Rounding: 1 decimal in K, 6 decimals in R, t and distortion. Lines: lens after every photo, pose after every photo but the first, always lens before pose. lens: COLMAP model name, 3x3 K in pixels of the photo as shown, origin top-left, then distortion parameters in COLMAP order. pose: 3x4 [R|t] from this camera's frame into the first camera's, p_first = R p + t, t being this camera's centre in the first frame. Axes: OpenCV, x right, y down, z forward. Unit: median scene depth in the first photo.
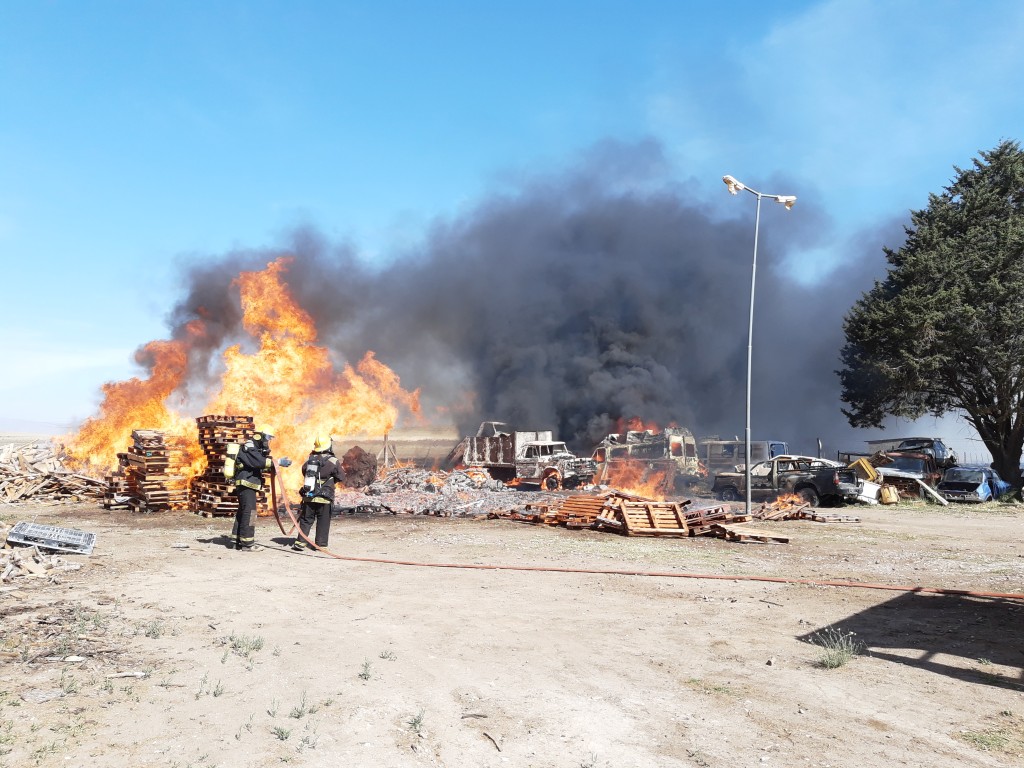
lens RADIAL K [[781.6, 0, 527.0], [0, 781.6, 384.2], [0, 0, 1]] dist [0.023085, -0.054652]
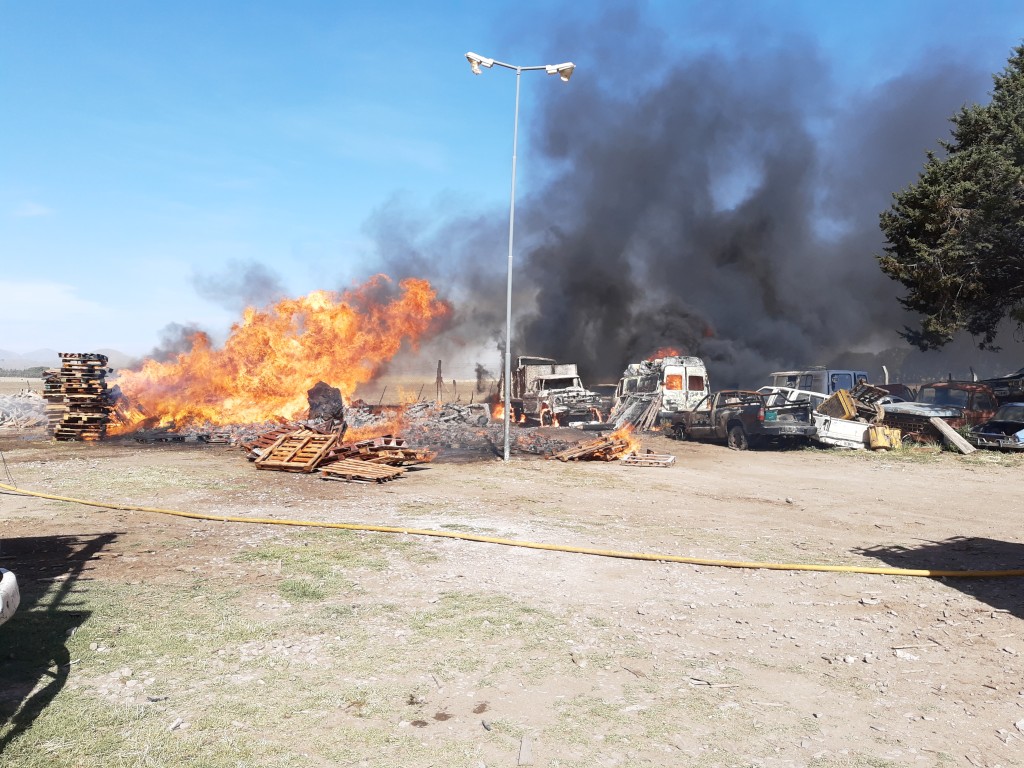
lens RADIAL K [[781.6, 0, 527.0], [0, 781.6, 384.2], [0, 0, 1]] dist [0.023085, -0.054652]
pose [[0.896216, -0.009570, -0.443515, 0.482281], [0.043302, 0.996880, 0.065991, 0.025175], [0.441499, -0.078347, 0.893834, 0.175241]]
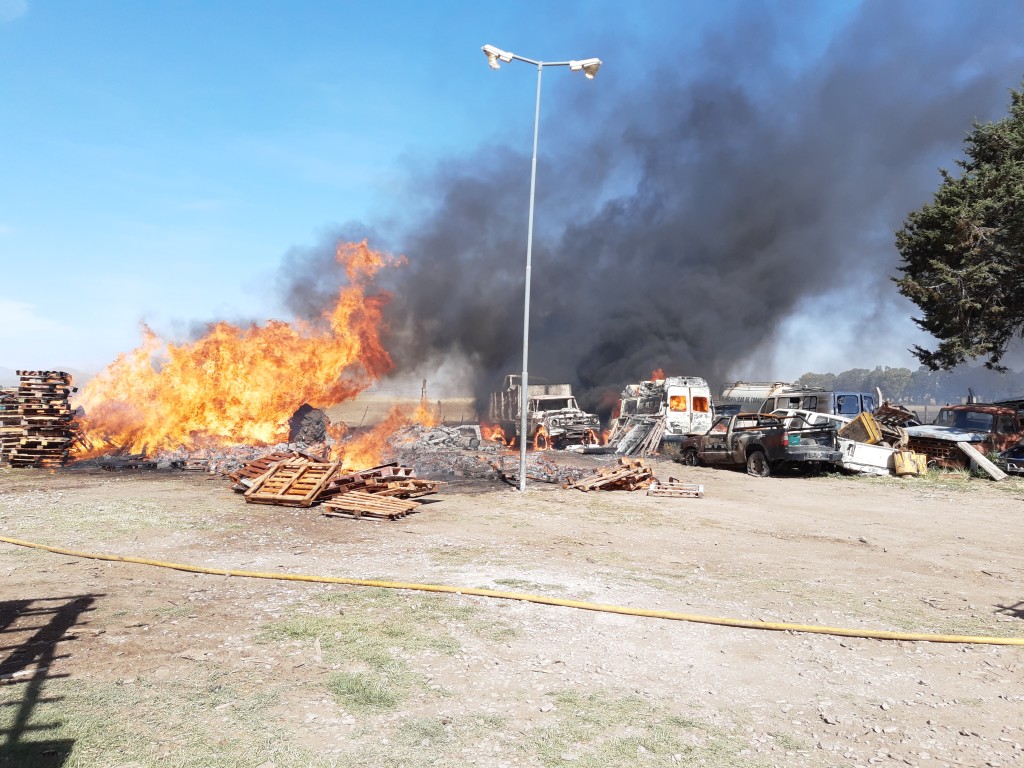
lens RADIAL K [[774.1, 0, 531.2], [0, 774.1, 381.8], [0, 0, 1]] dist [-0.003103, -0.006140]
pose [[0.918707, -0.018335, -0.394515, 0.418612], [0.037233, 0.998494, 0.040299, 0.025157], [0.393182, -0.051712, 0.918005, 0.212517]]
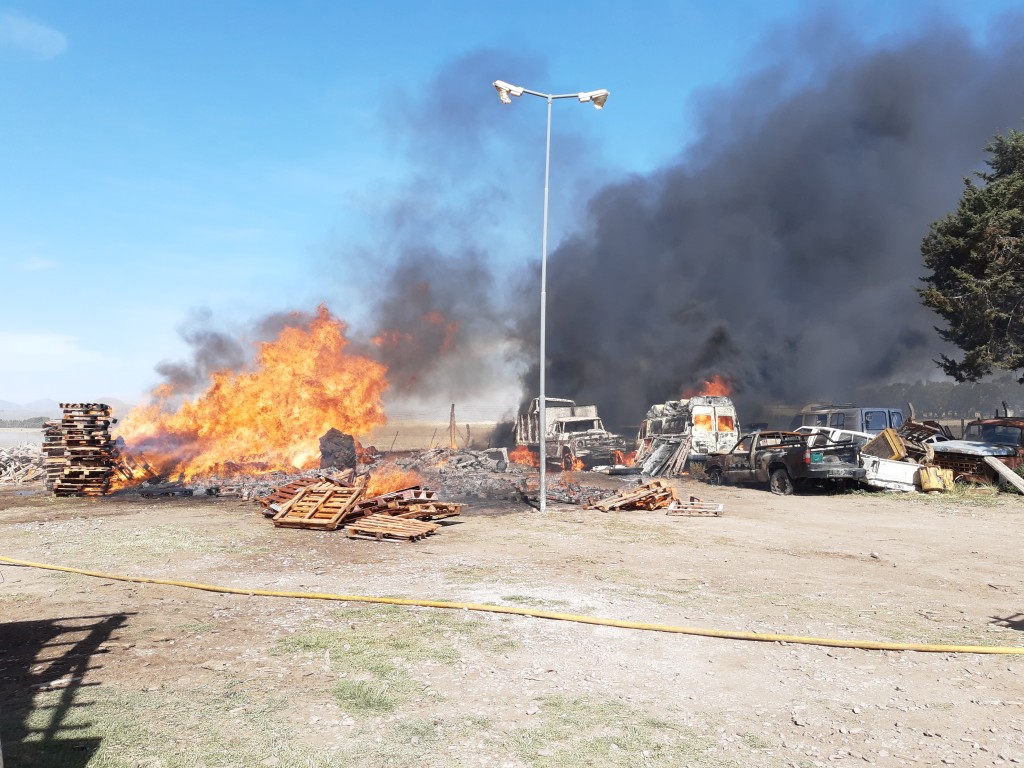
lens RADIAL K [[777.3, 0, 530.4], [0, 777.3, 384.1], [0, 0, 1]] dist [0.000849, -0.012338]
pose [[0.898821, -0.047505, -0.435734, 0.436462], [0.058967, 0.998178, 0.012811, 0.024310], [0.434331, -0.037209, 0.899984, 0.203892]]
